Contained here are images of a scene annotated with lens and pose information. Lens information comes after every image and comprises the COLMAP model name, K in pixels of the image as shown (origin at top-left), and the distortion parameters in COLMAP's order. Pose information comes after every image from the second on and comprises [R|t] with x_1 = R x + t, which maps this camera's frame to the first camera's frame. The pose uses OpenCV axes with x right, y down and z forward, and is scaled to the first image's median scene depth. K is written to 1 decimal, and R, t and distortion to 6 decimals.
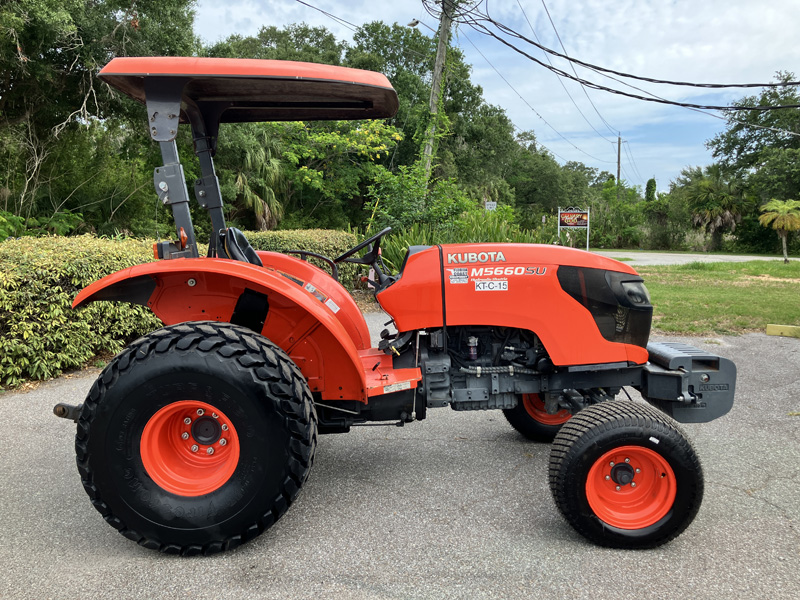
lens RADIAL K [[676.5, 0, 405.8], [0, 676.5, 305.3], [0, 0, 1]] dist [0.042295, -0.045821]
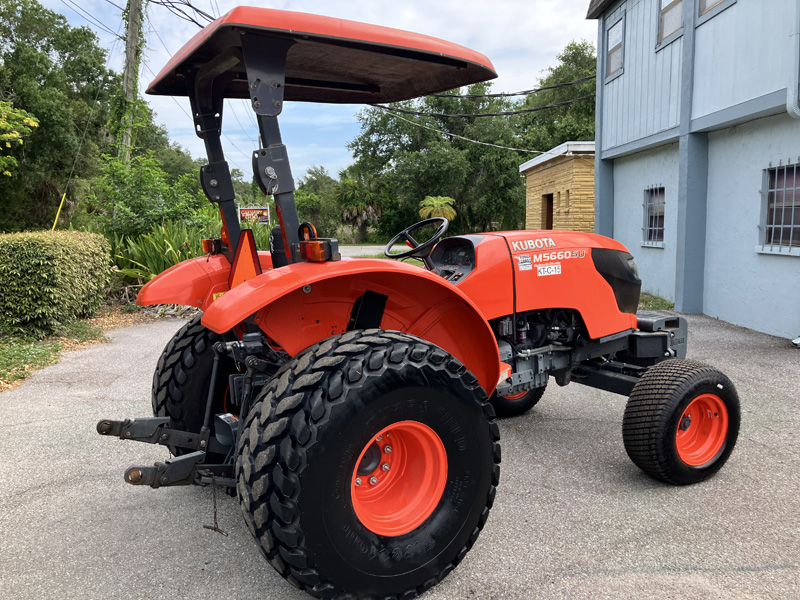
lens RADIAL K [[676.5, 0, 403.0], [0, 676.5, 300.2], [0, 0, 1]] dist [0.042295, -0.045821]
pose [[0.847100, -0.086269, 0.524385, -0.595040], [0.088395, 0.995863, 0.021040, -0.023670], [-0.524031, 0.028530, 0.851221, 0.212337]]
